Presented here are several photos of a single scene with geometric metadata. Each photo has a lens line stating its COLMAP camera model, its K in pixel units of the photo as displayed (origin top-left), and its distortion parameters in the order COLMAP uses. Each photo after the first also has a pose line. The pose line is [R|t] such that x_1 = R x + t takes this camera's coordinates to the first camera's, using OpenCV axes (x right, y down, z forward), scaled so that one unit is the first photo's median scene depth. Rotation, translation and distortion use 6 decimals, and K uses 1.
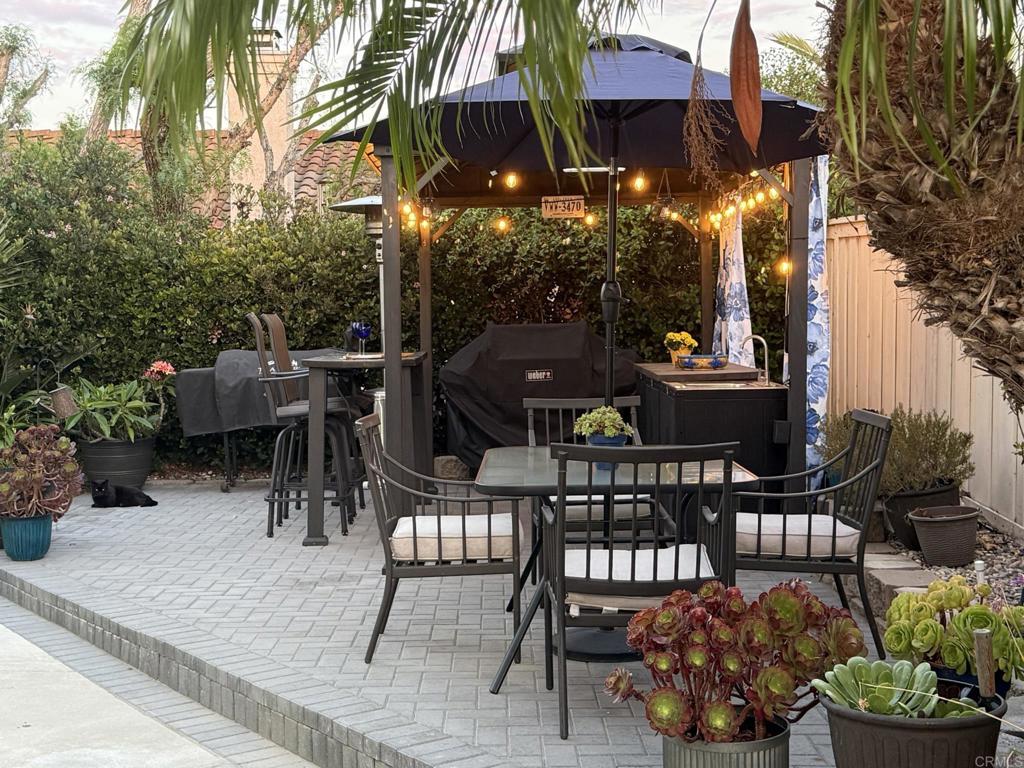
lens RADIAL K [[1432.1, 0, 512.3], [0, 1432.1, 385.1], [0, 0, 1]] dist [0.030595, 0.000000]
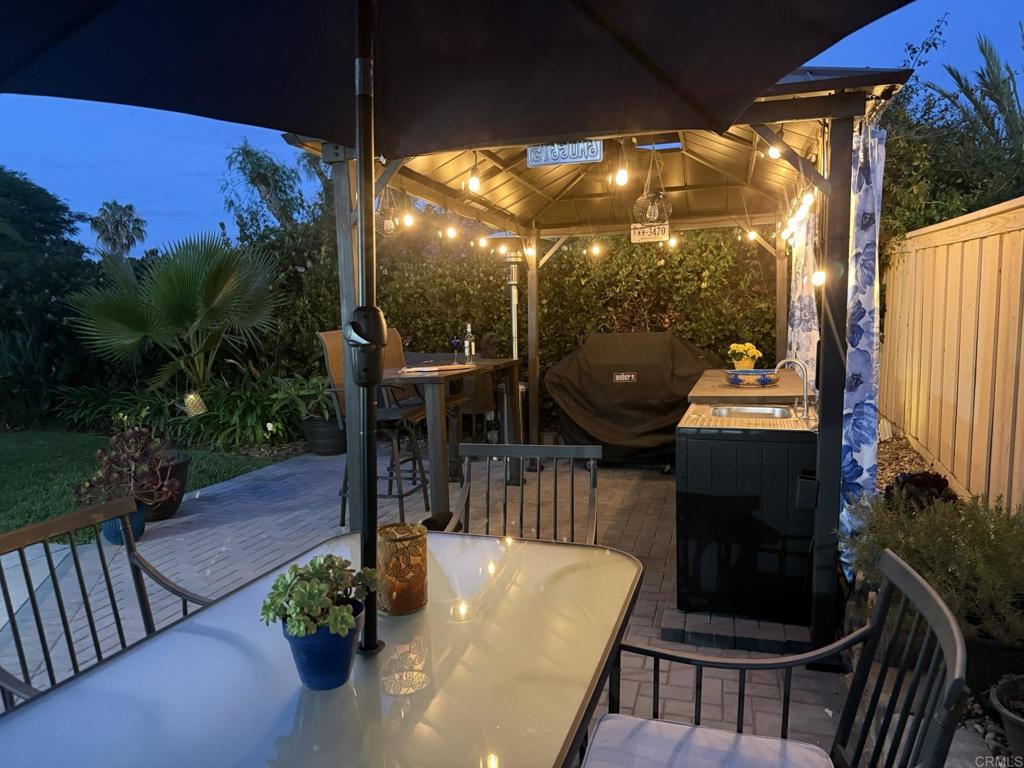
lens RADIAL K [[706.2, 0, 512.1], [0, 706.2, 380.4], [0, 0, 1]] dist [0.046912, 0.002154]
pose [[0.949808, 0.020309, -0.312175, 0.112140], [-0.004889, 0.998732, 0.050099, -0.033190], [0.312797, -0.046058, 0.948703, 0.418056]]
